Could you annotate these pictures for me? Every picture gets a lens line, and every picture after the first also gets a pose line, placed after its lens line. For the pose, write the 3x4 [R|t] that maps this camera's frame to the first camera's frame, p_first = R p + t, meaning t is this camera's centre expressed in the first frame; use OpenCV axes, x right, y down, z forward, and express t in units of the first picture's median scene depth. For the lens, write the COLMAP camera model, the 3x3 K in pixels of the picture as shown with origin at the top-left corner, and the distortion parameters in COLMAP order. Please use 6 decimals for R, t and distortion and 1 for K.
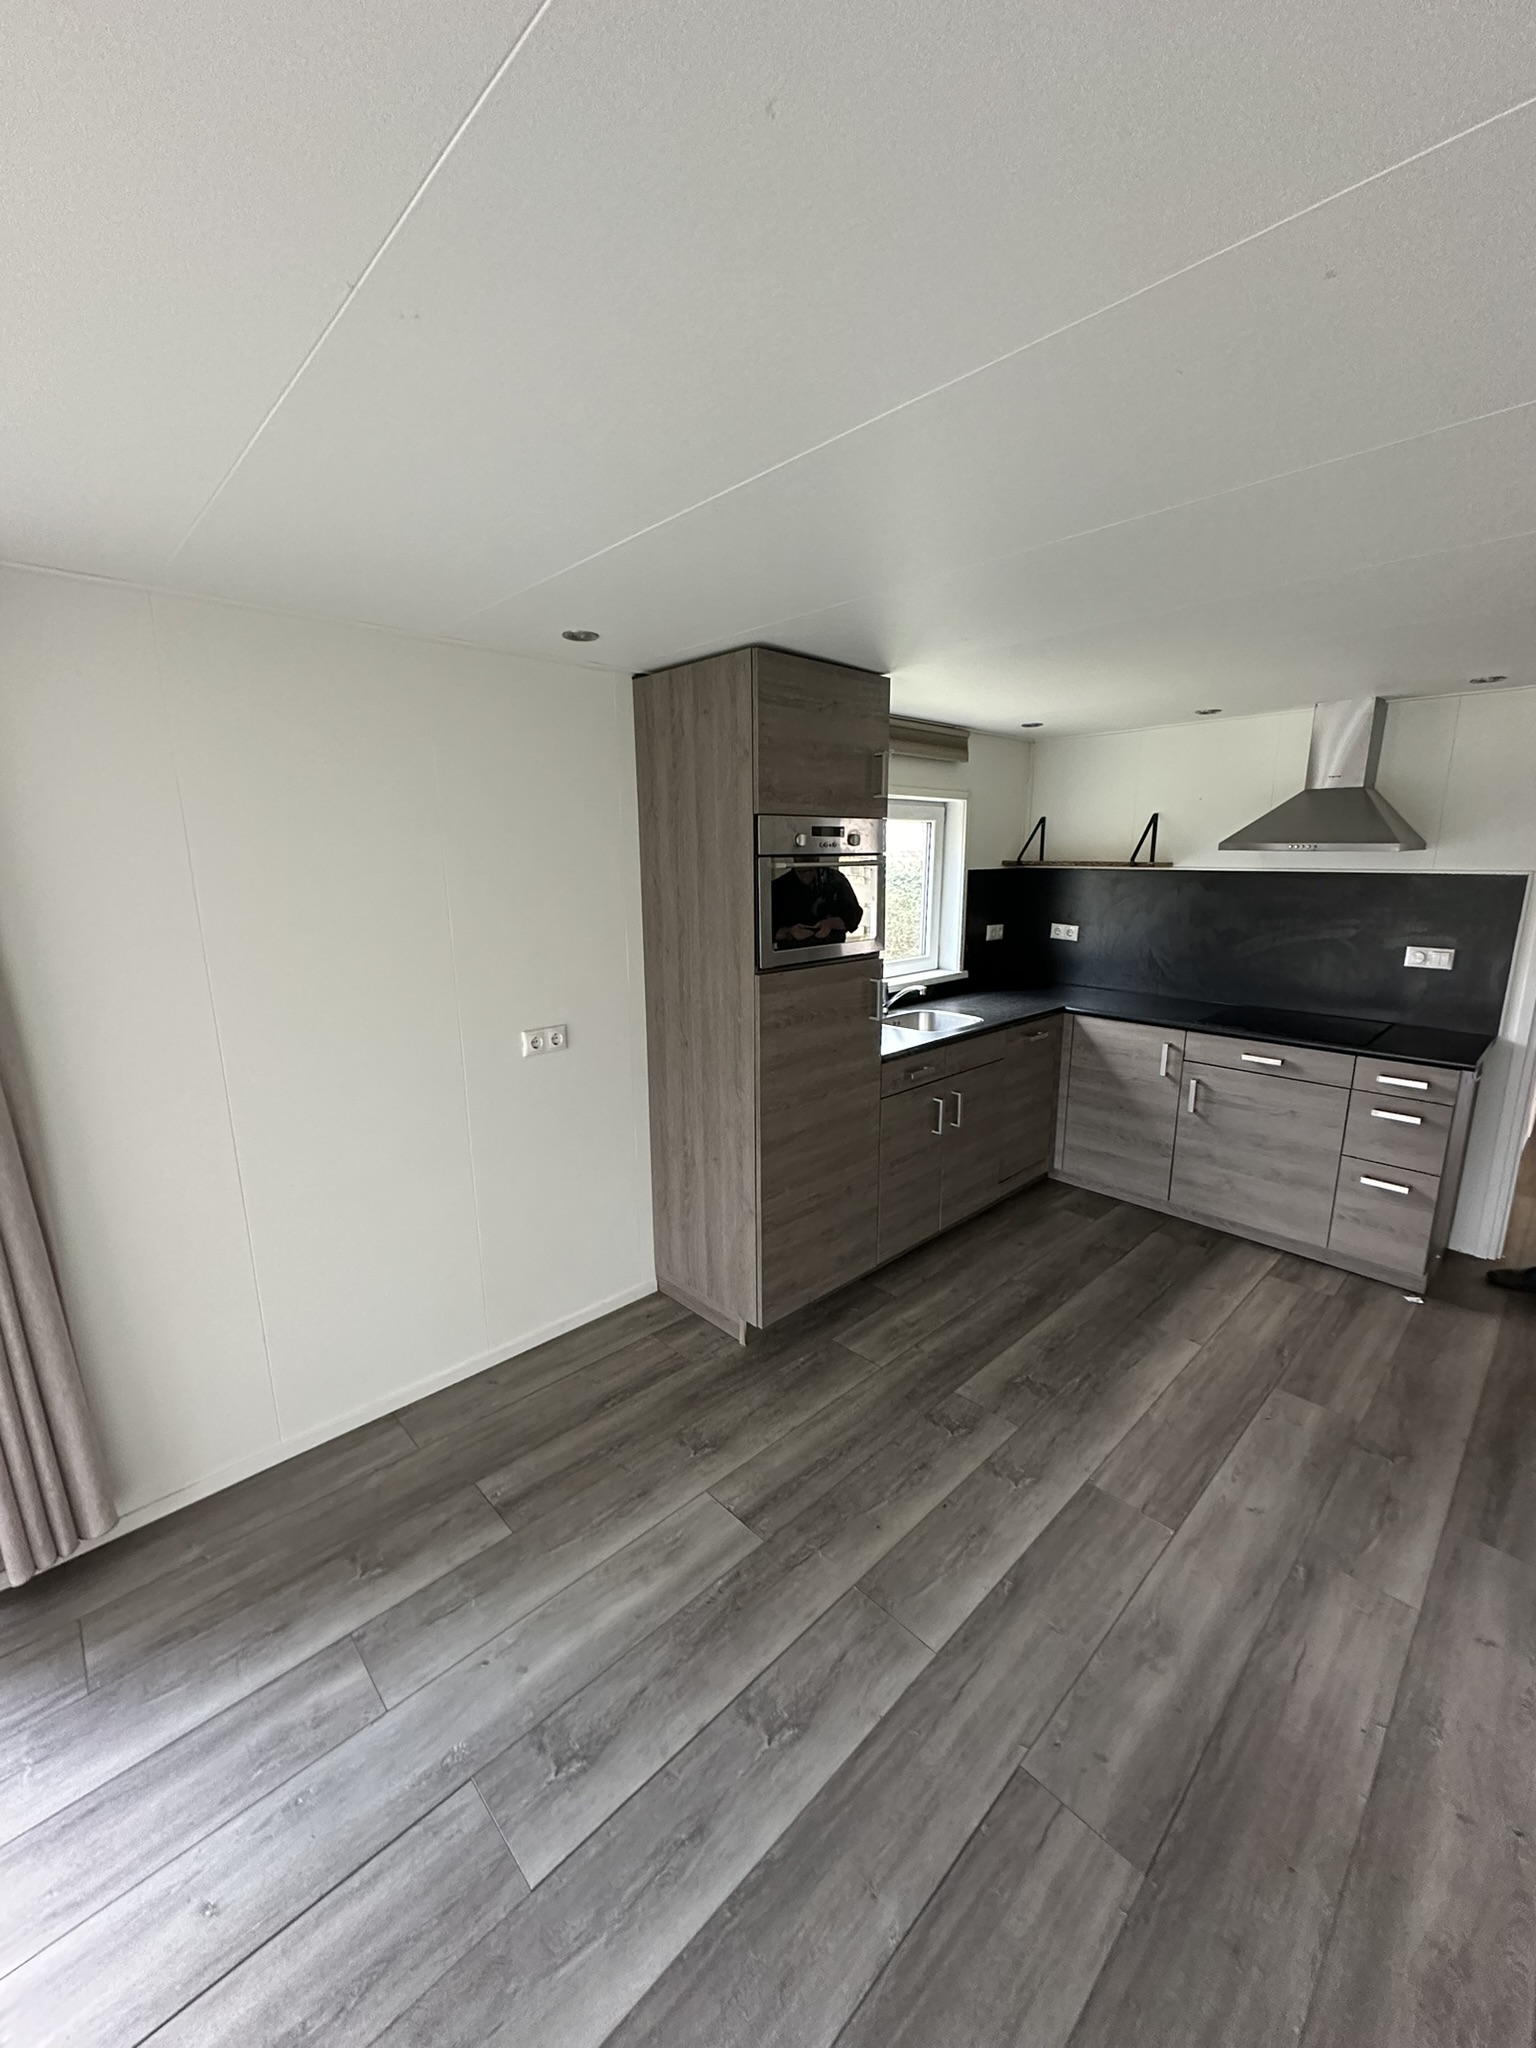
lens RADIAL K [[811.5, 0, 768.0], [0, 811.5, 1024.0], [0, 0, 1]] dist [-0.001078, -0.000219]
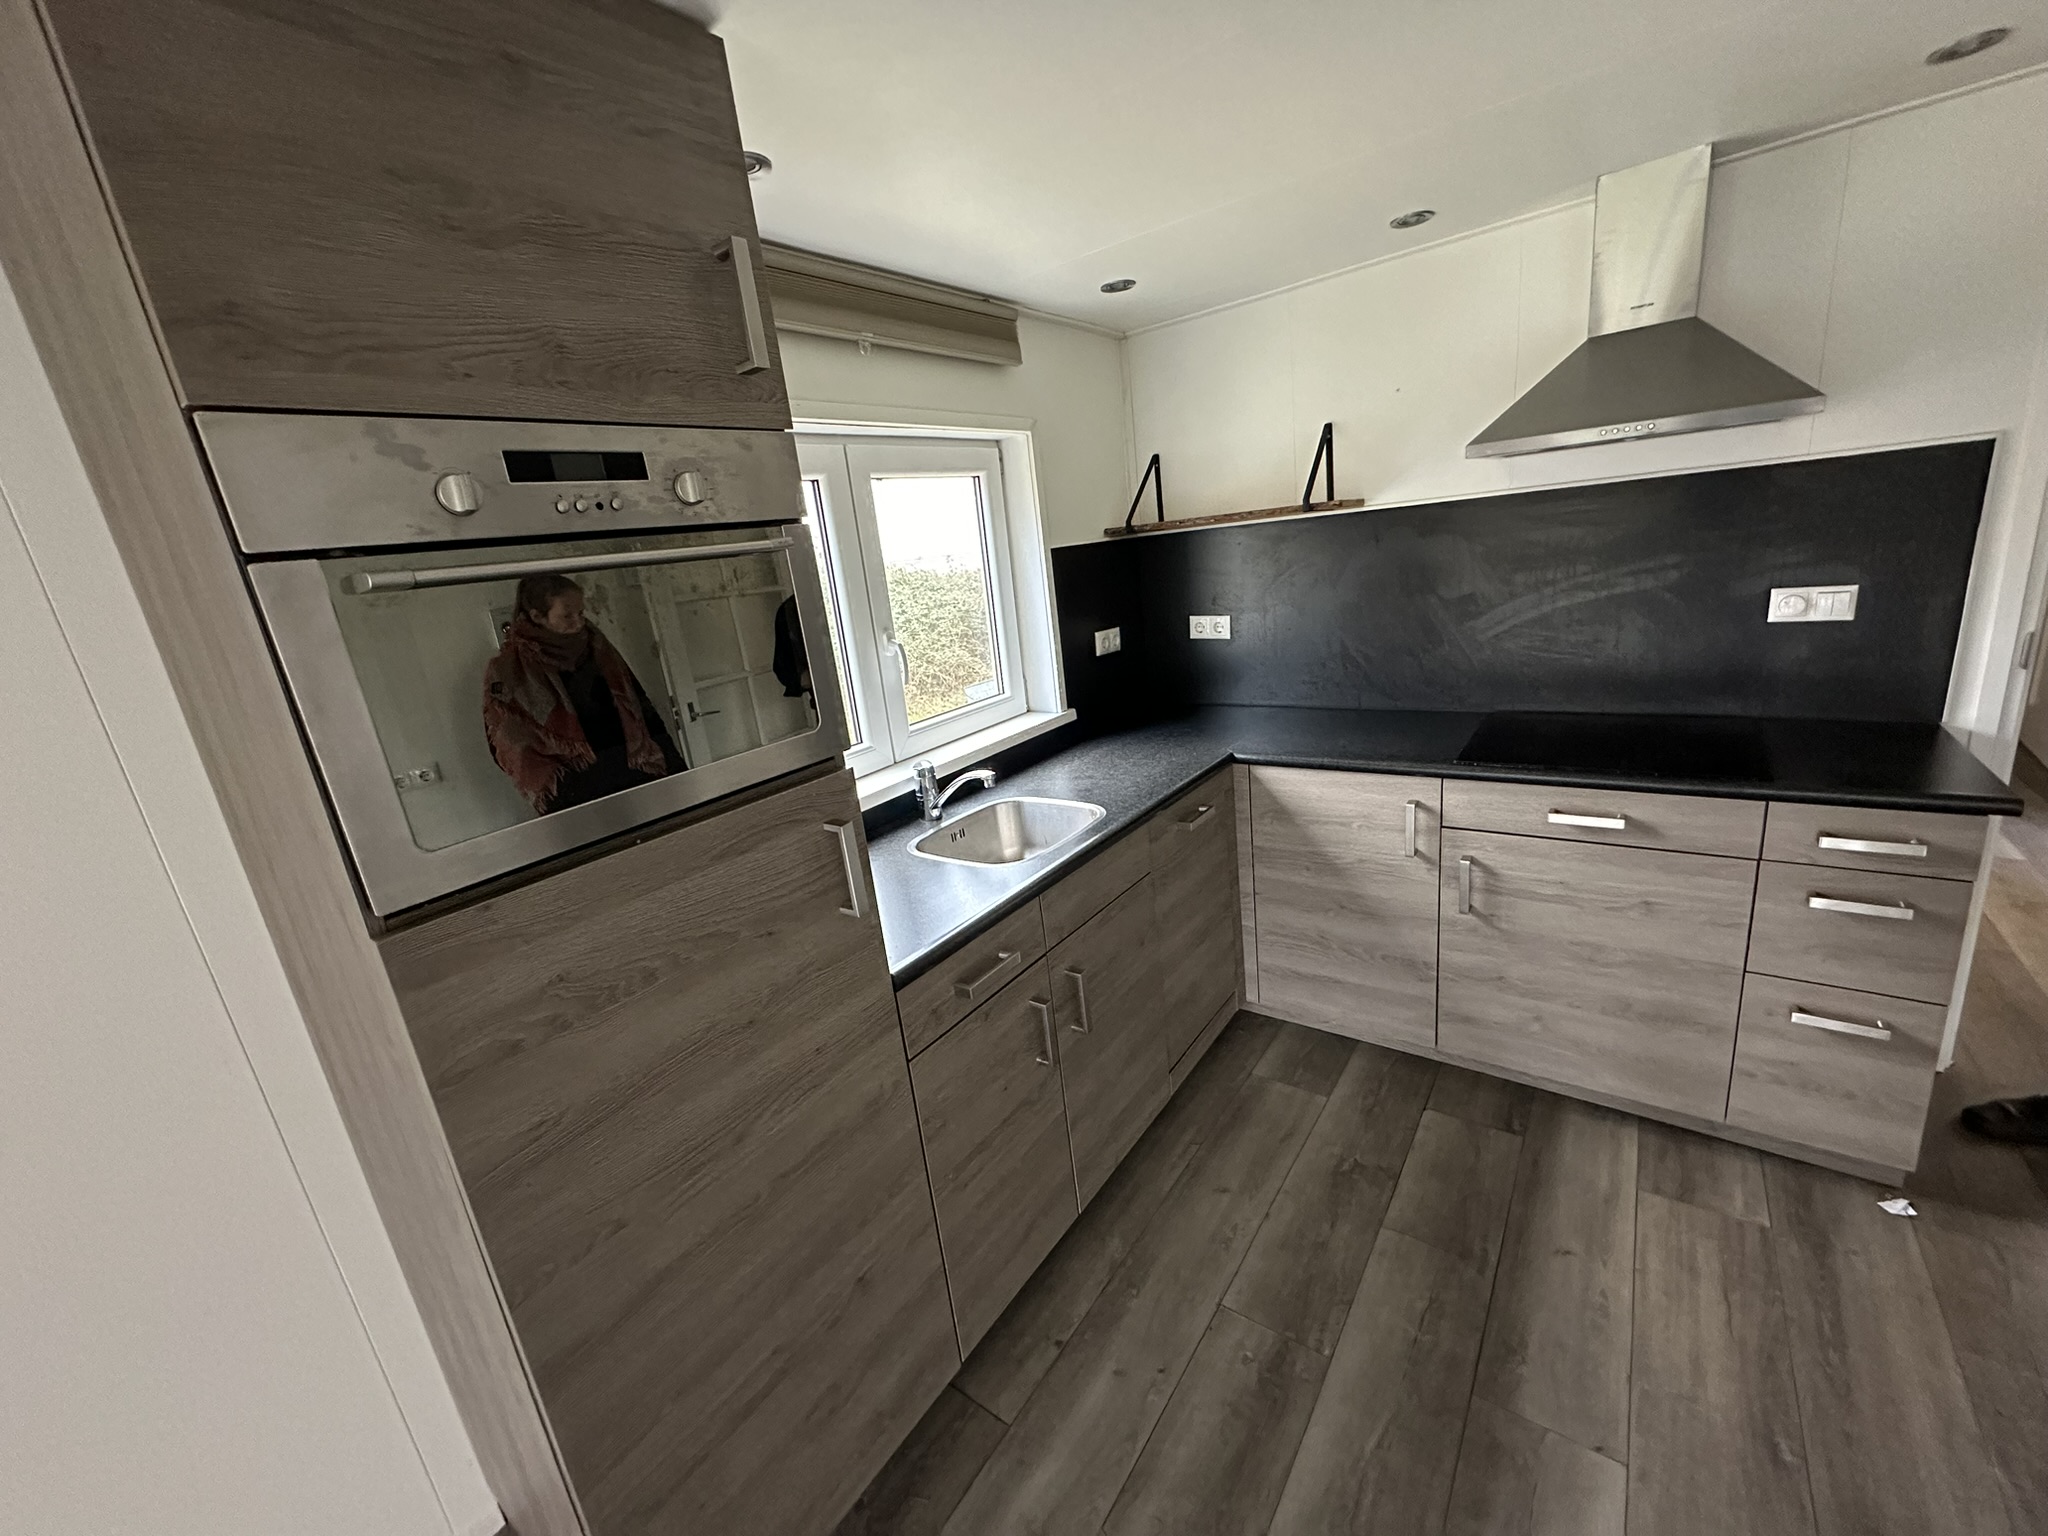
lens RADIAL K [[811.5, 0, 1024.0], [0, 811.5, 768.0], [0, 0, 1]] dist [-0.001078, -0.000219]
pose [[0.979770, -0.149930, 0.132558, 0.146991], [0.143436, 0.987999, 0.057311, -0.078164], [-0.139560, -0.037138, 0.989517, 0.475387]]
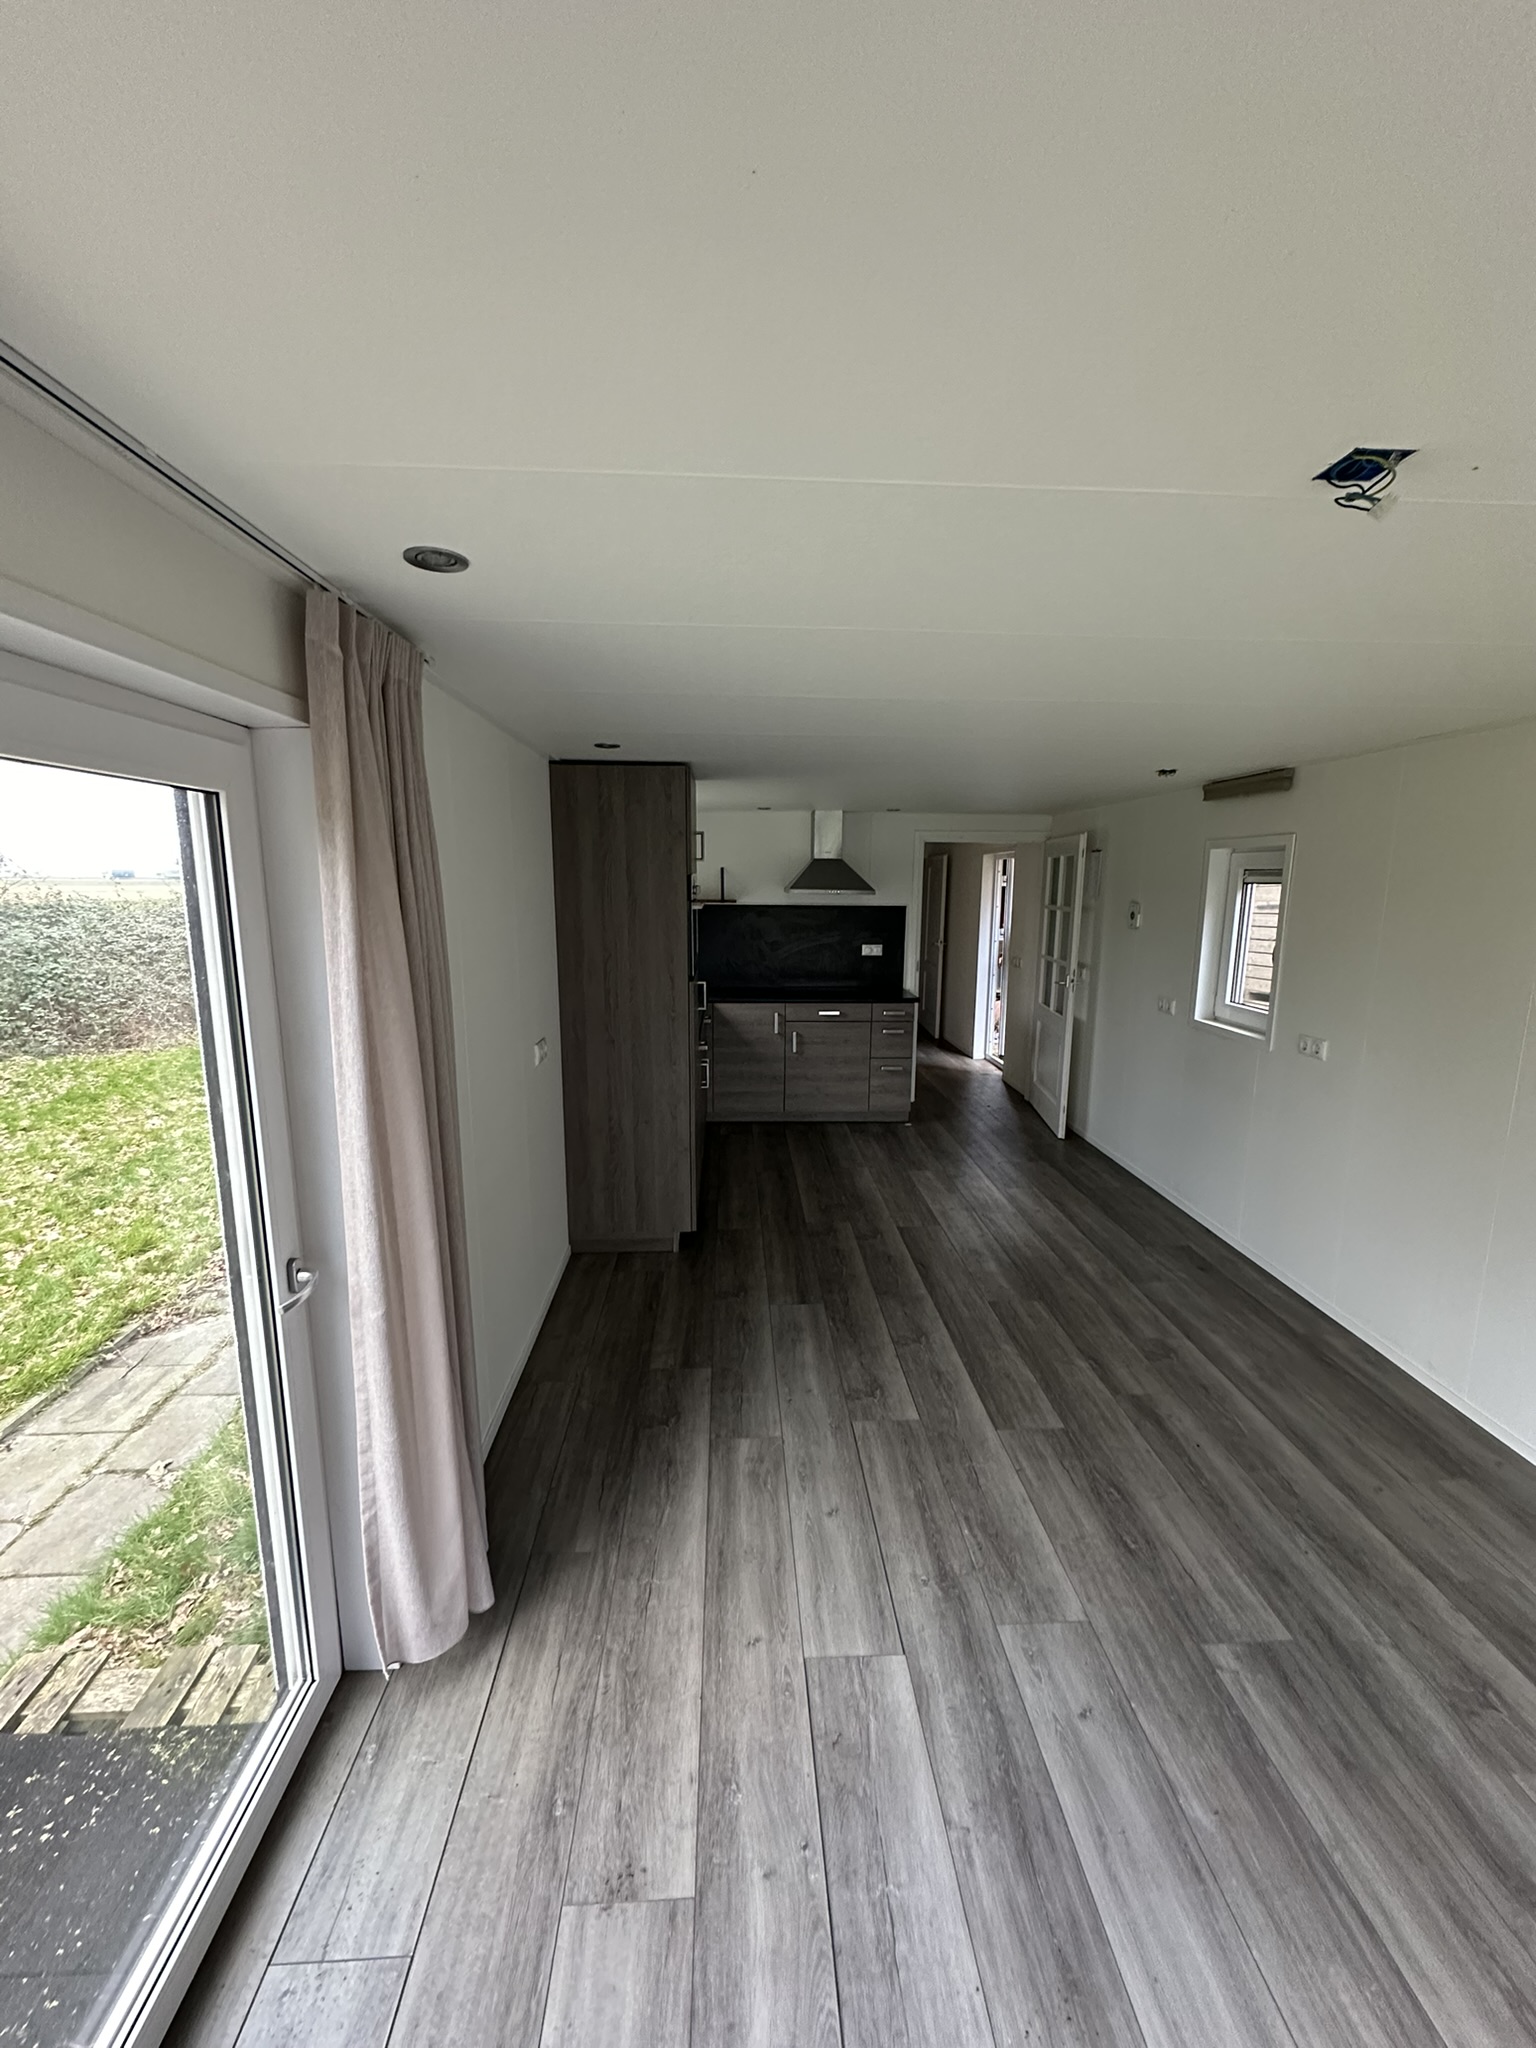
lens RADIAL K [[811.5, 0, 768.0], [0, 811.5, 1024.0], [0, 0, 1]] dist [-0.001078, -0.000219]
pose [[0.655931, -0.121633, 0.744956, -0.745020], [0.147928, 0.988508, 0.031149, -0.006251], [-0.740184, 0.089768, 0.666386, -0.057573]]
